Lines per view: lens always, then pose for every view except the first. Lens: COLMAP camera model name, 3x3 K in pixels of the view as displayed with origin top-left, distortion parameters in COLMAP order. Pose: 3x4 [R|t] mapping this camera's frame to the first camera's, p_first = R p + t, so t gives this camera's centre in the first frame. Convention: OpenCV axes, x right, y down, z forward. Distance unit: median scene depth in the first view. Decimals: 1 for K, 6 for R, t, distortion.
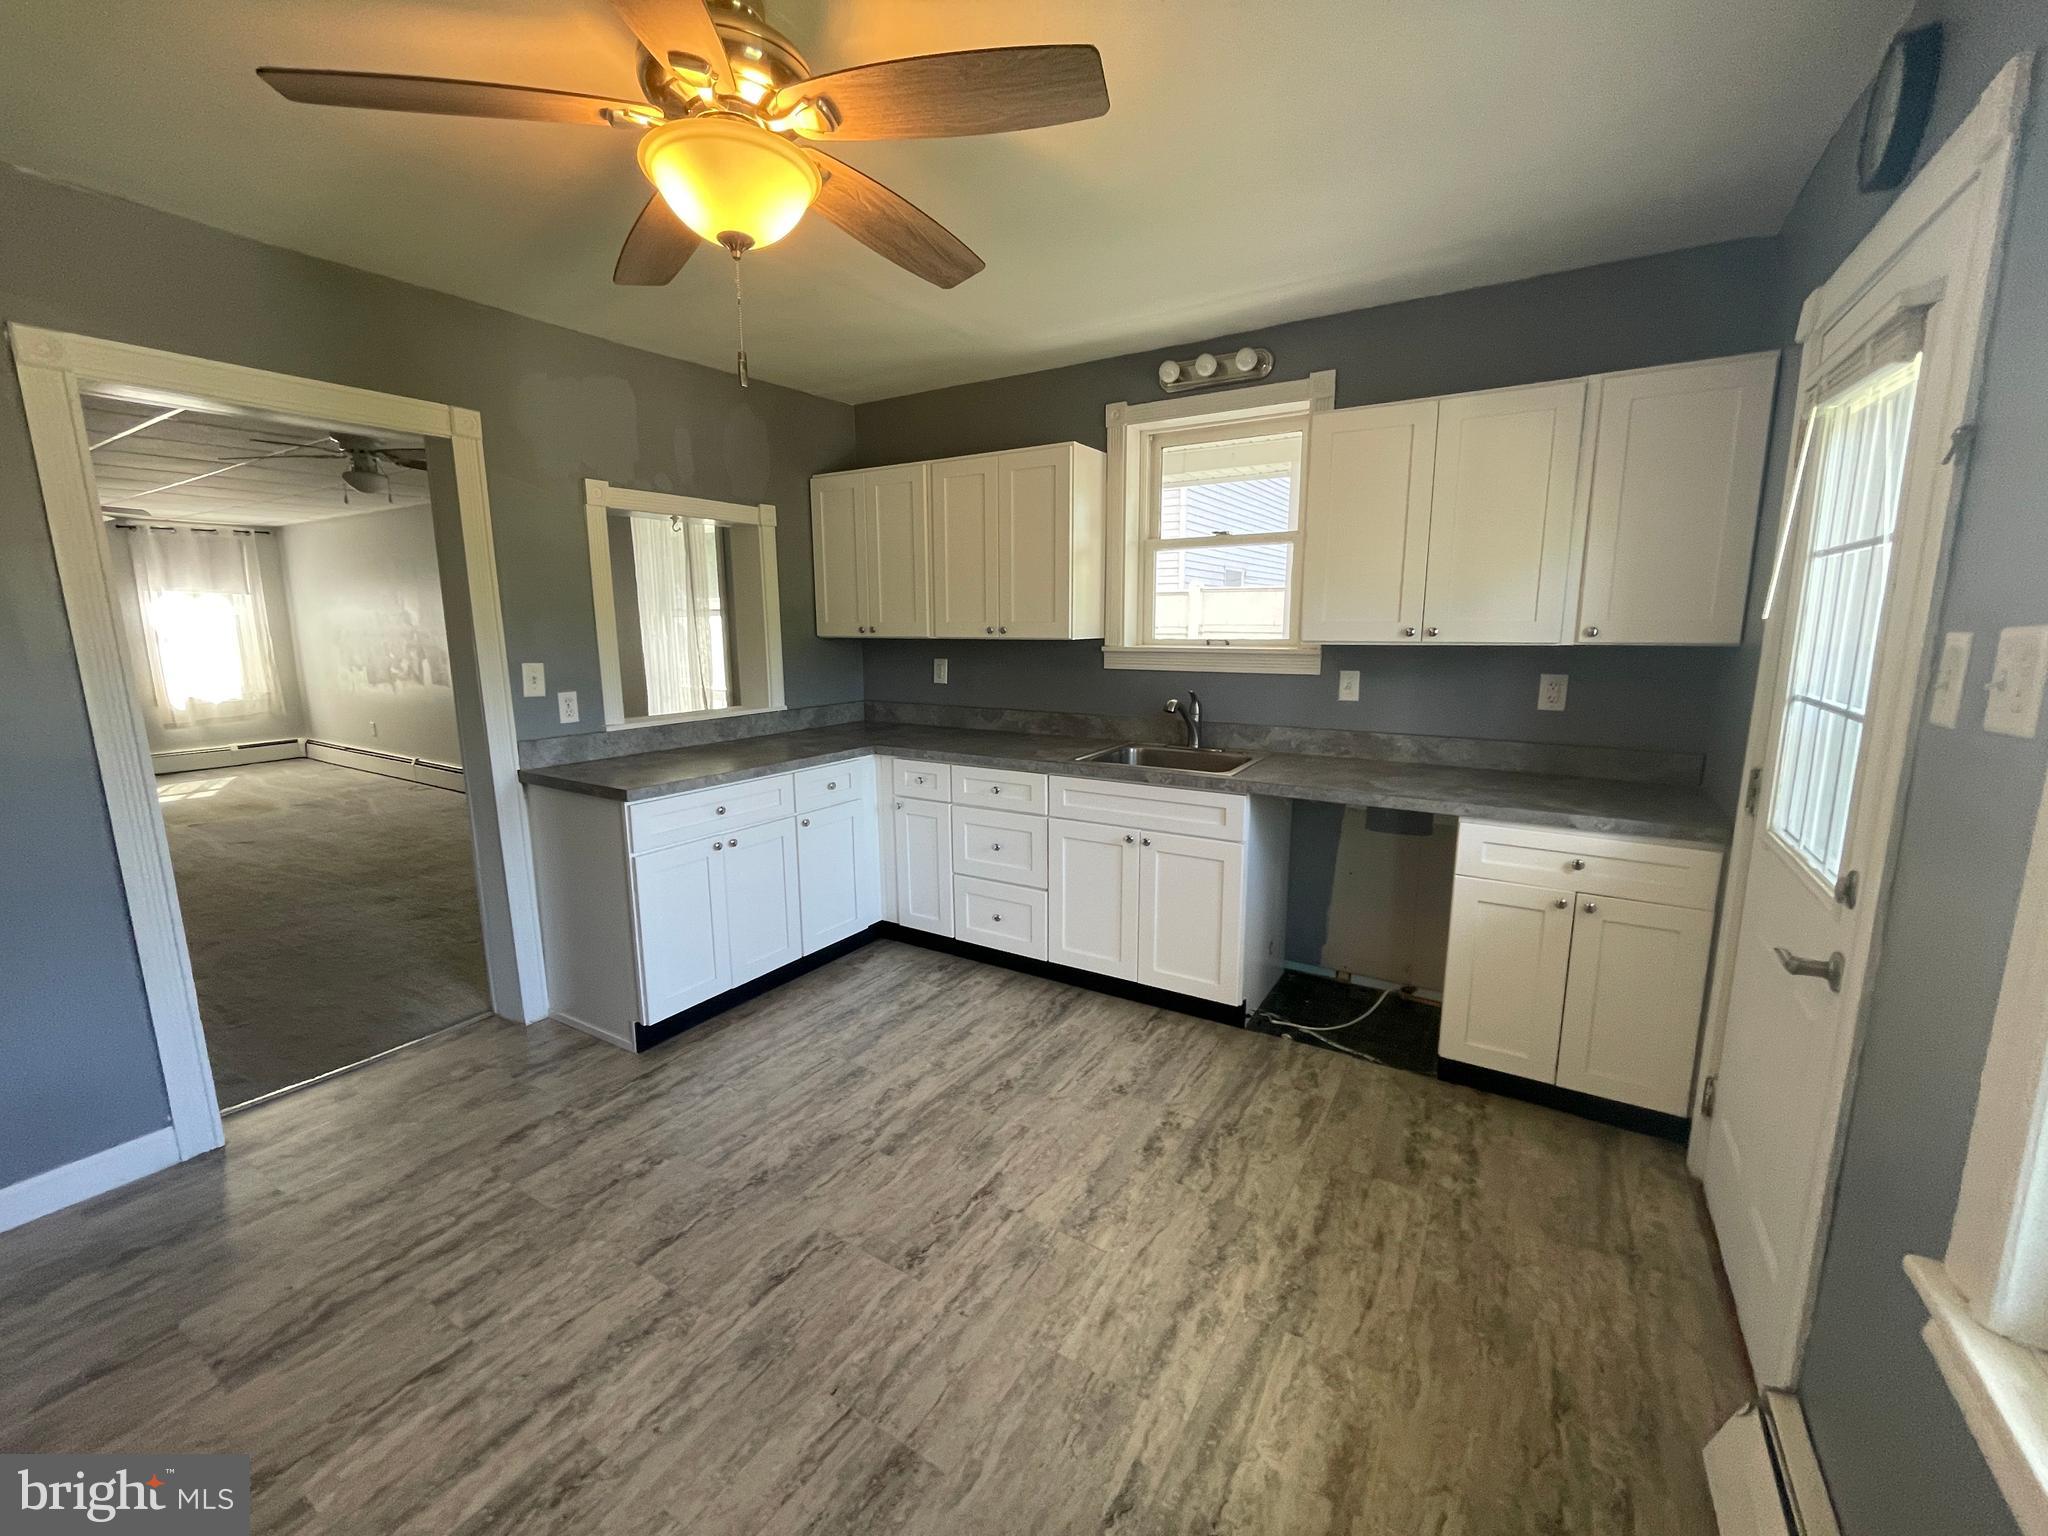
lens RADIAL K [[833.9, 0, 1018.0], [0, 833.9, 766.2], [0, 0, 1]] dist [-0.003100, -0.000457]
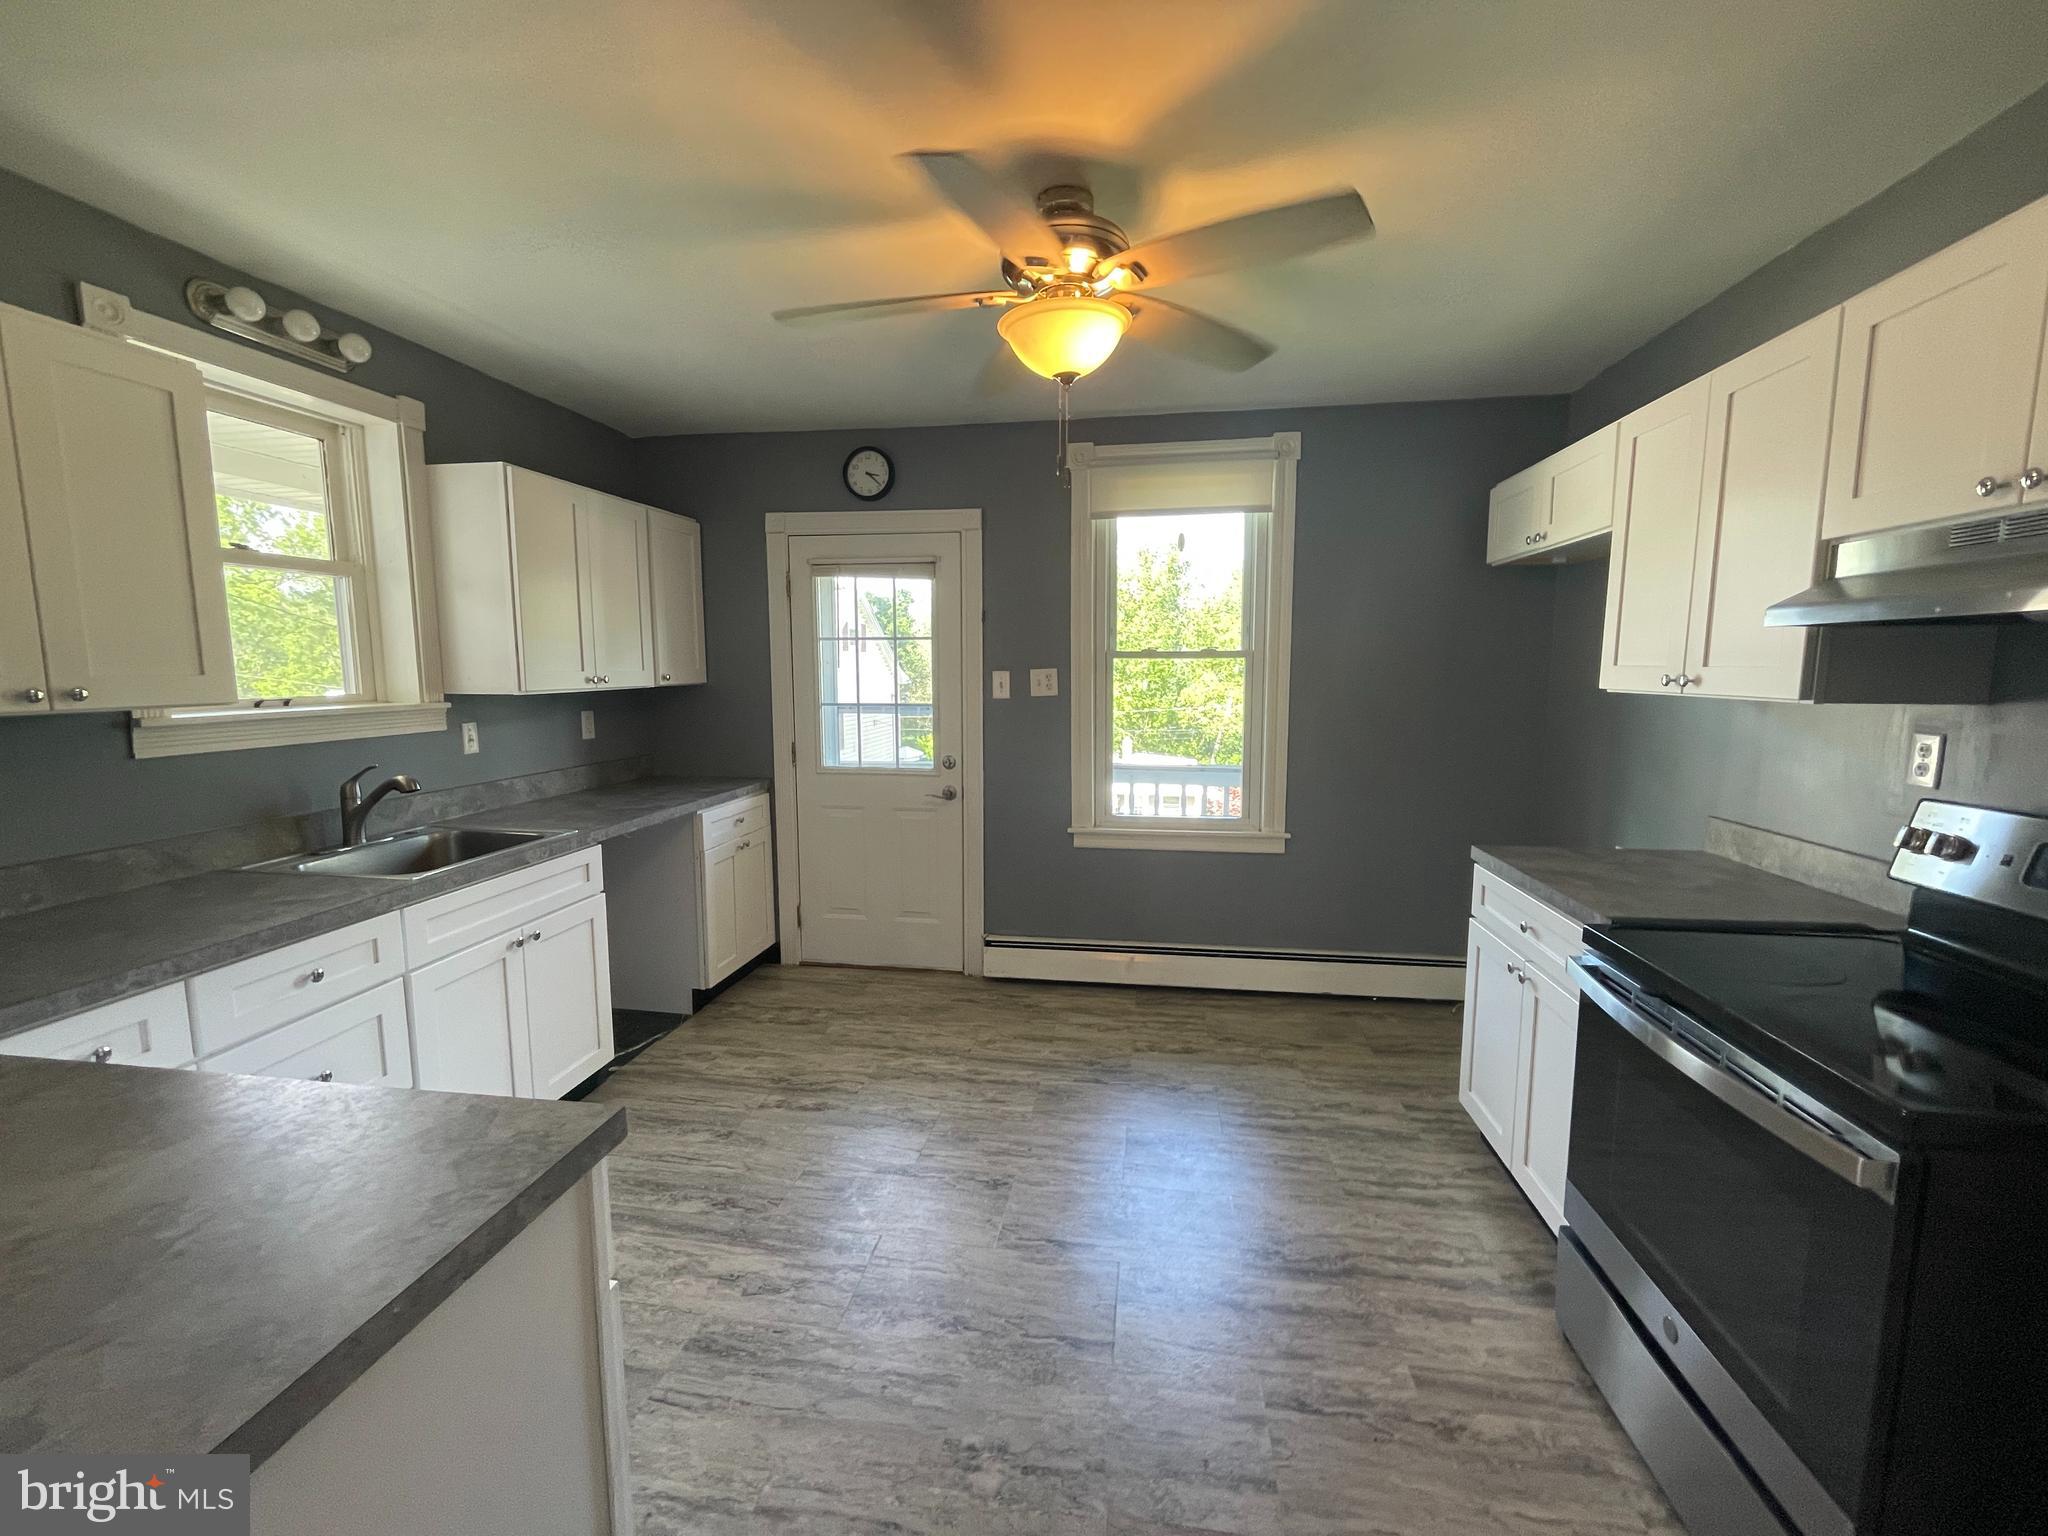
lens RADIAL K [[833.9, 0, 1019.5], [0, 833.9, 764.5], [0, 0, 1]] dist [-0.003100, -0.000457]
pose [[-0.391708, -0.103798, 0.914216, -0.905137], [0.163161, 0.970032, 0.180044, -0.169504], [-0.905507, 0.219690, -0.363033, 0.968732]]
